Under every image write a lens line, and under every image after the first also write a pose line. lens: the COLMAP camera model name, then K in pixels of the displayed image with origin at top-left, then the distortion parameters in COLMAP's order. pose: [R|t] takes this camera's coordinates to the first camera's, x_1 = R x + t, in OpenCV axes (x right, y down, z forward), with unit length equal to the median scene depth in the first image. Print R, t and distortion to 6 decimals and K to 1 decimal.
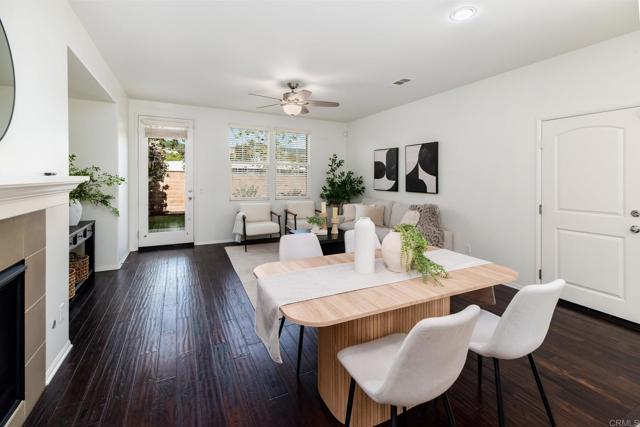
lens RADIAL K [[283.1, 0, 308.0], [0, 283.1, 176.8], [0, 0, 1]] dist [0.000917, 0.000149]
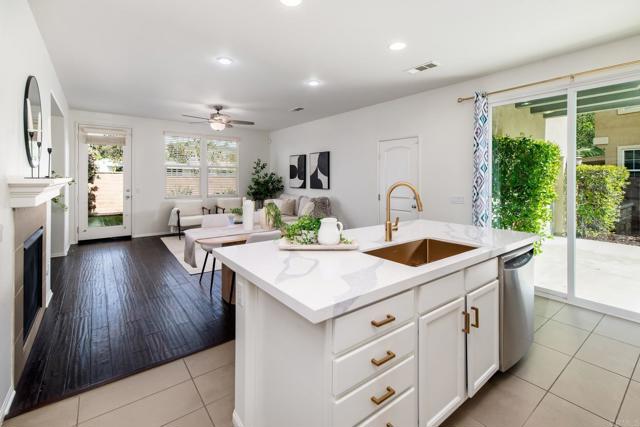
lens RADIAL K [[291.6, 0, 310.8], [0, 291.6, 172.1], [0, 0, 1]] dist [0.002377, 0.000224]
pose [[0.979526, -0.002365, 0.201302, 0.071652], [0.005937, 0.999835, -0.017144, 0.000266], [-0.201228, 0.017988, 0.979379, -0.309953]]
